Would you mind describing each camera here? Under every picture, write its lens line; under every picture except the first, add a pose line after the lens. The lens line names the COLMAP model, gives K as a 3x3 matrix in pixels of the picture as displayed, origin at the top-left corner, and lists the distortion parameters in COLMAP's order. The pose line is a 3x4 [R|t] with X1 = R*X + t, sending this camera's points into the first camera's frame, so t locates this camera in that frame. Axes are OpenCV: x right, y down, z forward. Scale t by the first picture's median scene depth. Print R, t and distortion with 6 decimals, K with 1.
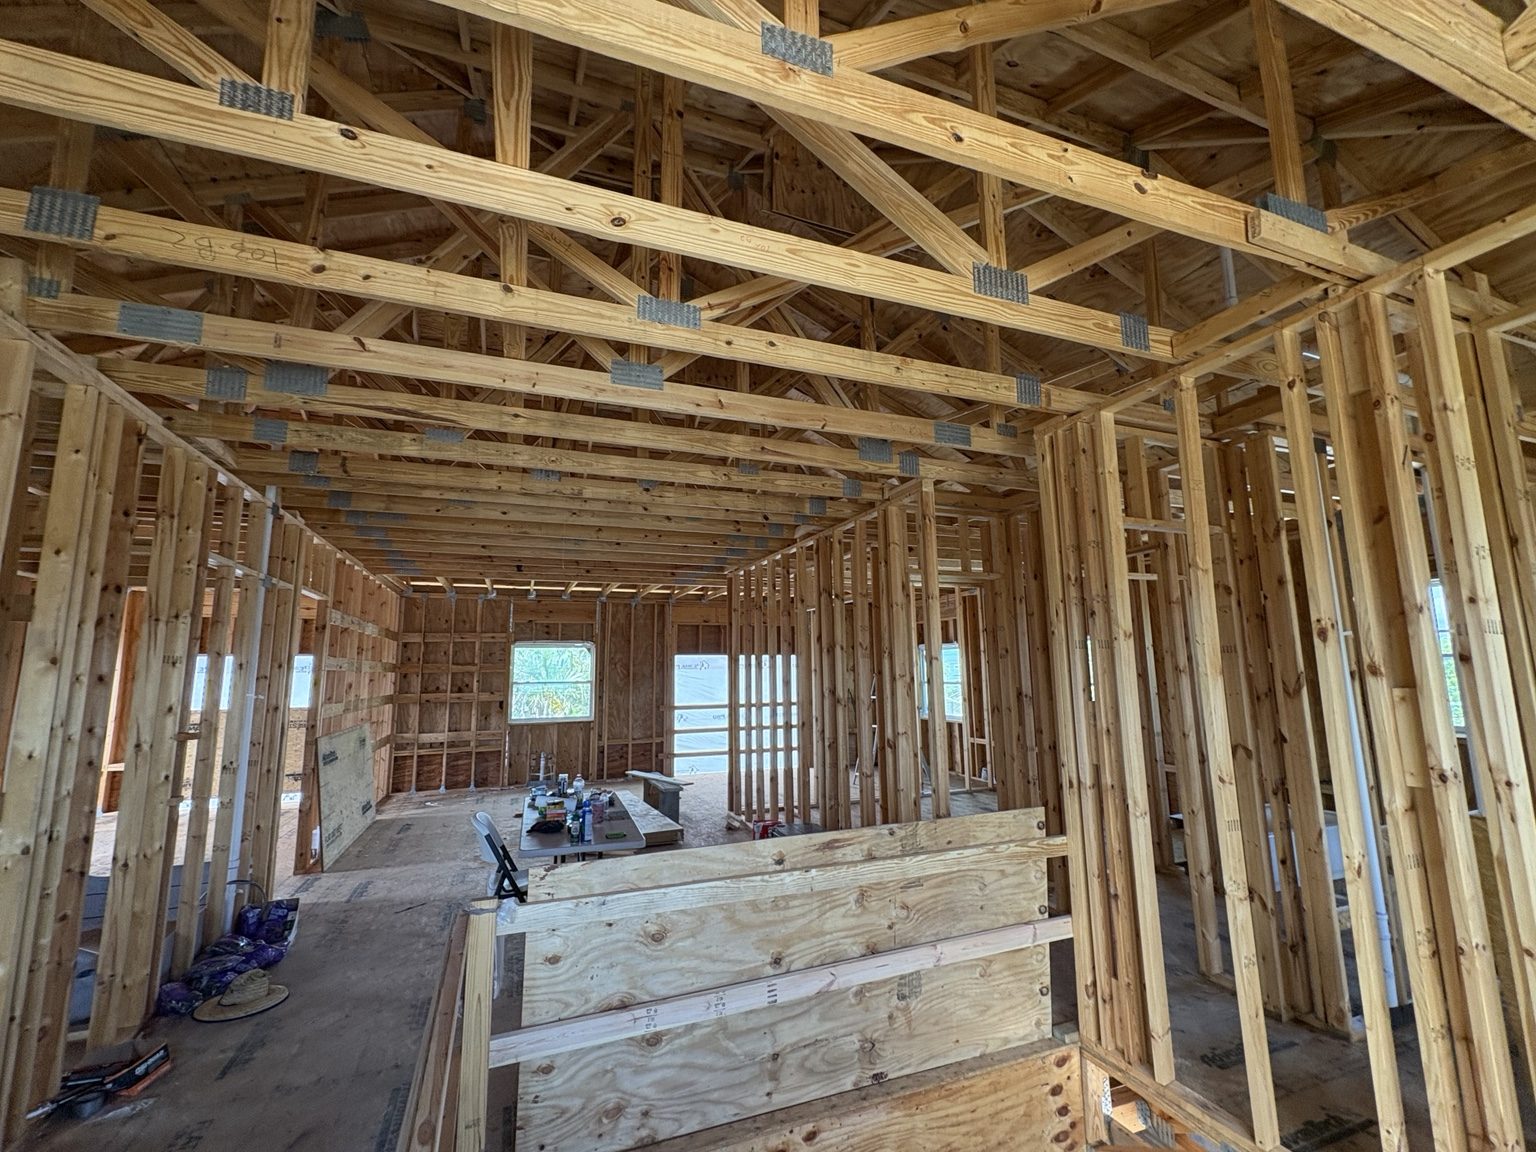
lens RADIAL K [[655.1, 0, 765.2], [0, 655.1, 576.0], [0, 0, 1]] dist [0.001592, 0.000174]
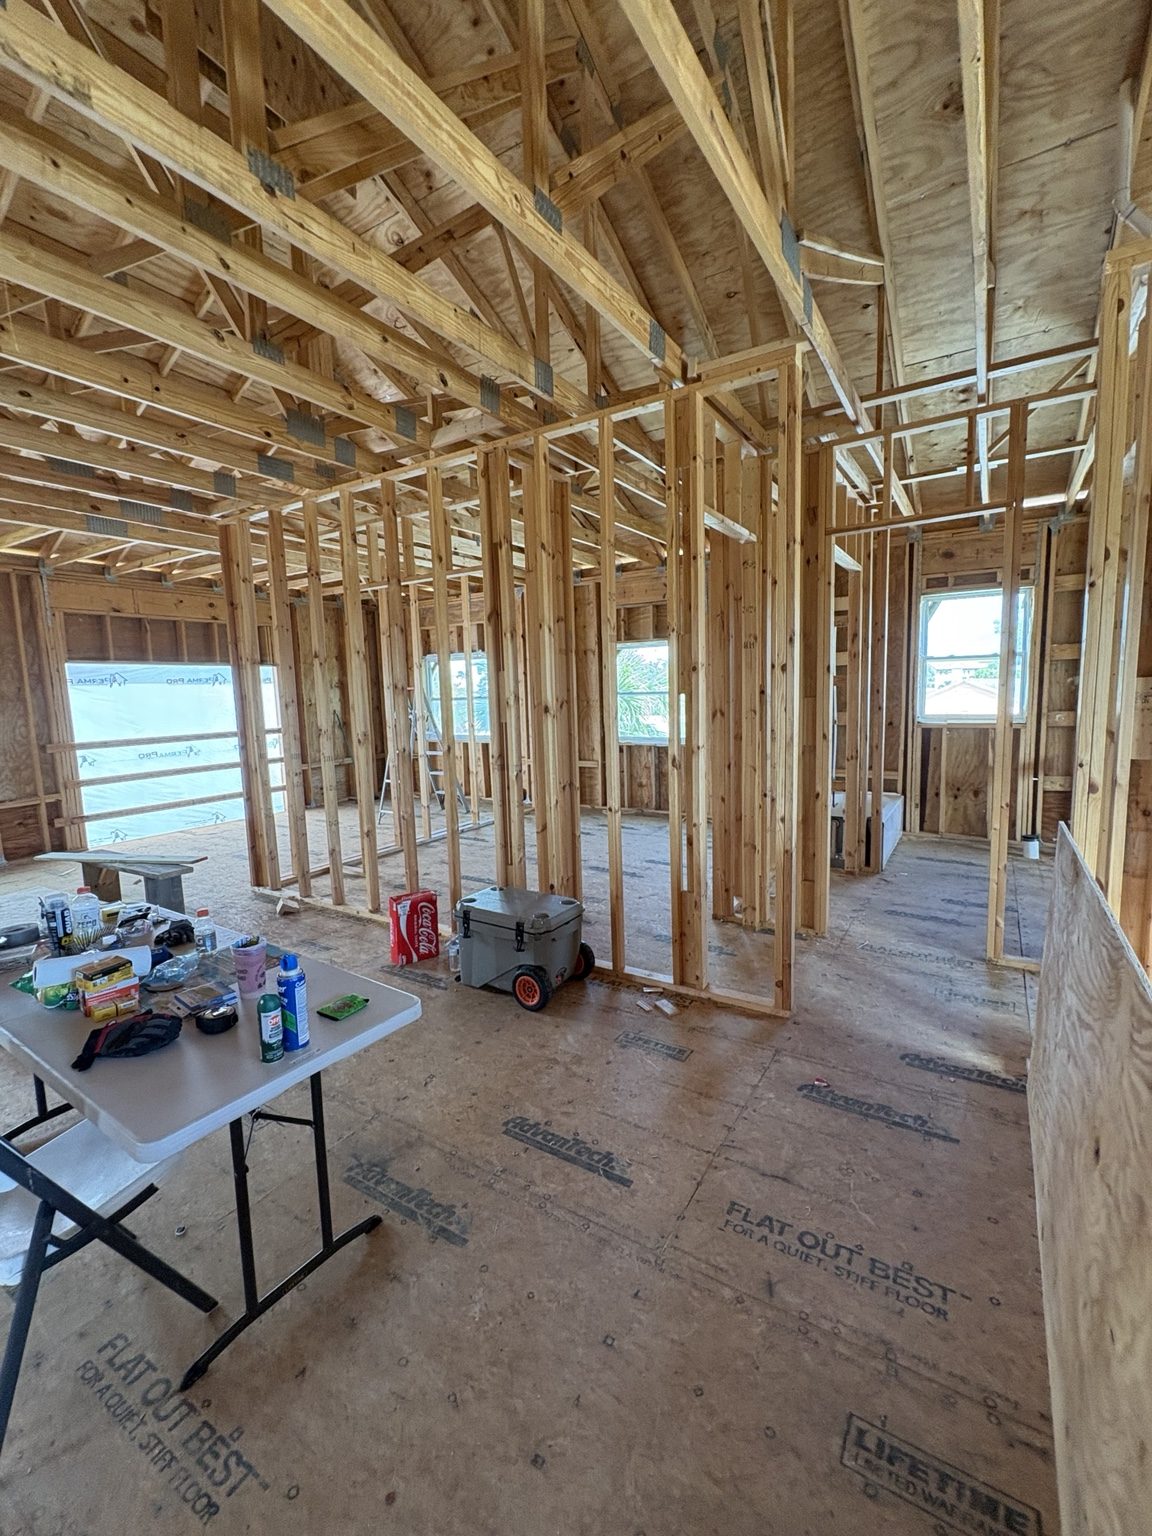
lens RADIAL K [[655.1, 0, 576.0], [0, 655.1, 759.1], [0, 0, 1]] dist [0.001592, 0.000174]
pose [[0.796958, -0.073088, 0.599596, -0.134519], [-0.069370, 0.975010, 0.211053, 0.047603], [-0.600038, -0.209794, 0.771972, 0.224259]]
